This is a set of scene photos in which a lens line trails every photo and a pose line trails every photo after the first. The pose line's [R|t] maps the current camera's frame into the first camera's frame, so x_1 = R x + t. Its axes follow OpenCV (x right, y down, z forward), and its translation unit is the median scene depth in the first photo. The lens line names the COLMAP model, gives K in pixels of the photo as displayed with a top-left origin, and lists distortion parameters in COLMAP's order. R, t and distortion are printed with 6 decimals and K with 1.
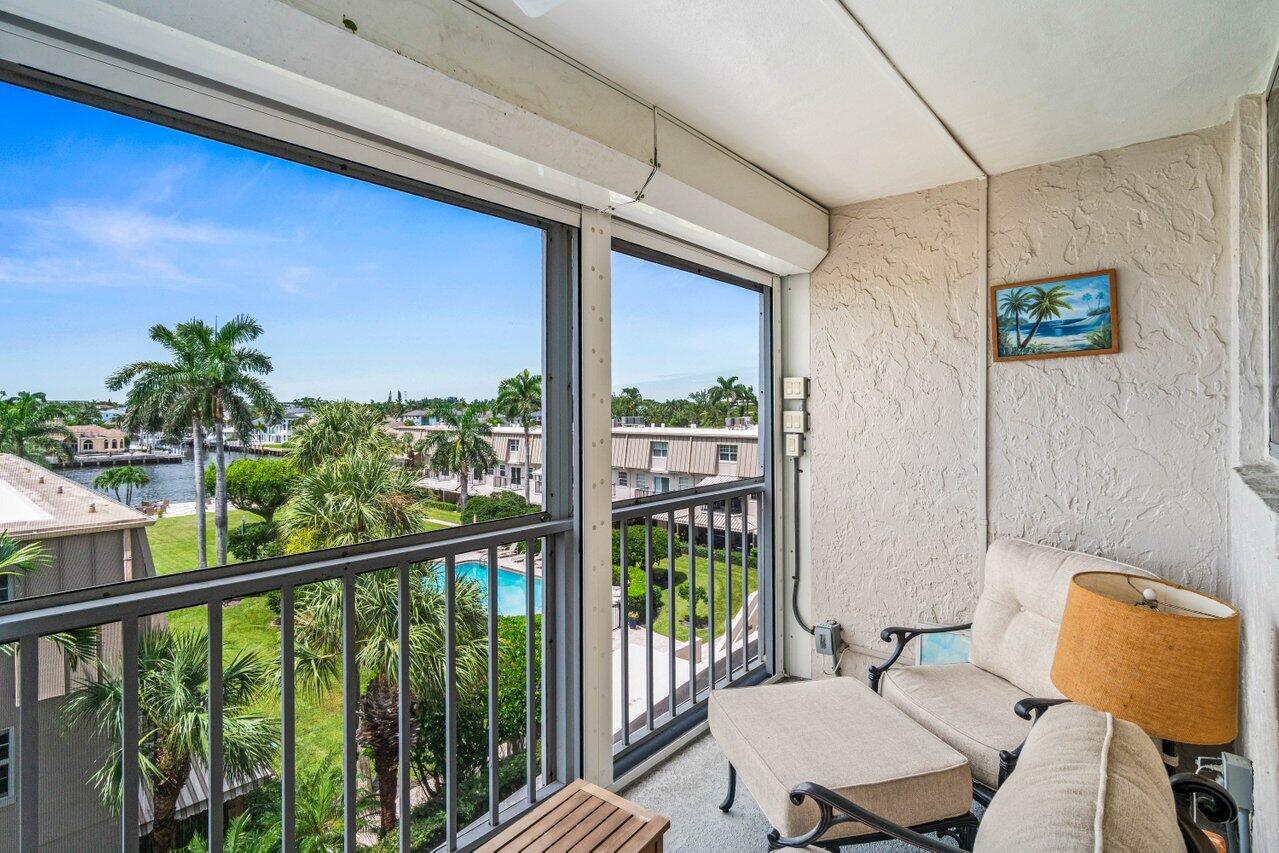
lens RADIAL K [[622.6, 0, 621.7], [0, 622.6, 405.8], [0, 0, 1]] dist [-0.002978, -0.000008]
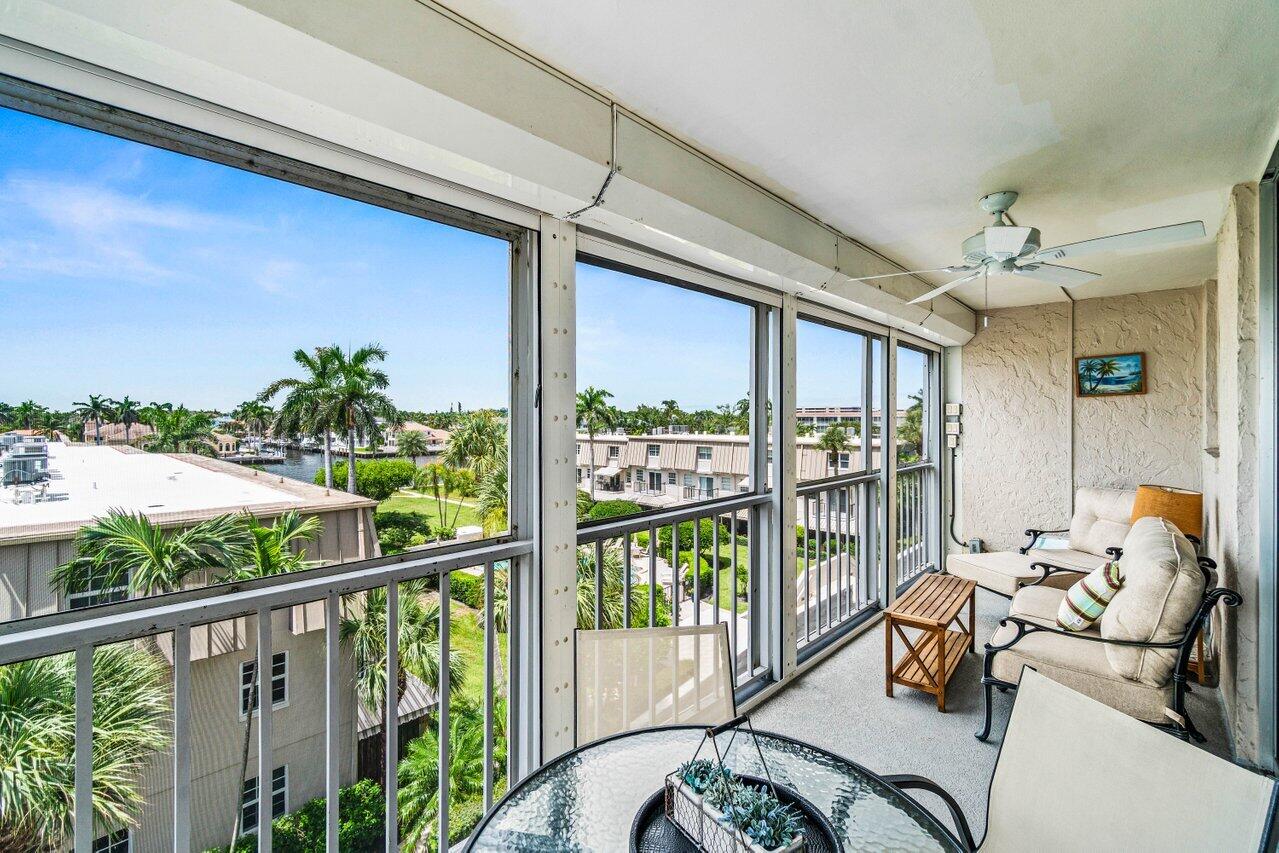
lens RADIAL K [[553.6, 0, 628.9], [0, 553.6, 413.9], [0, 0, 1]] dist [-0.002820, -0.000550]
pose [[0.999261, 0.002146, -0.038366, -0.561708], [-0.002265, 0.999993, -0.003054, -0.008214], [0.038359, 0.003139, 0.999259, -0.594017]]
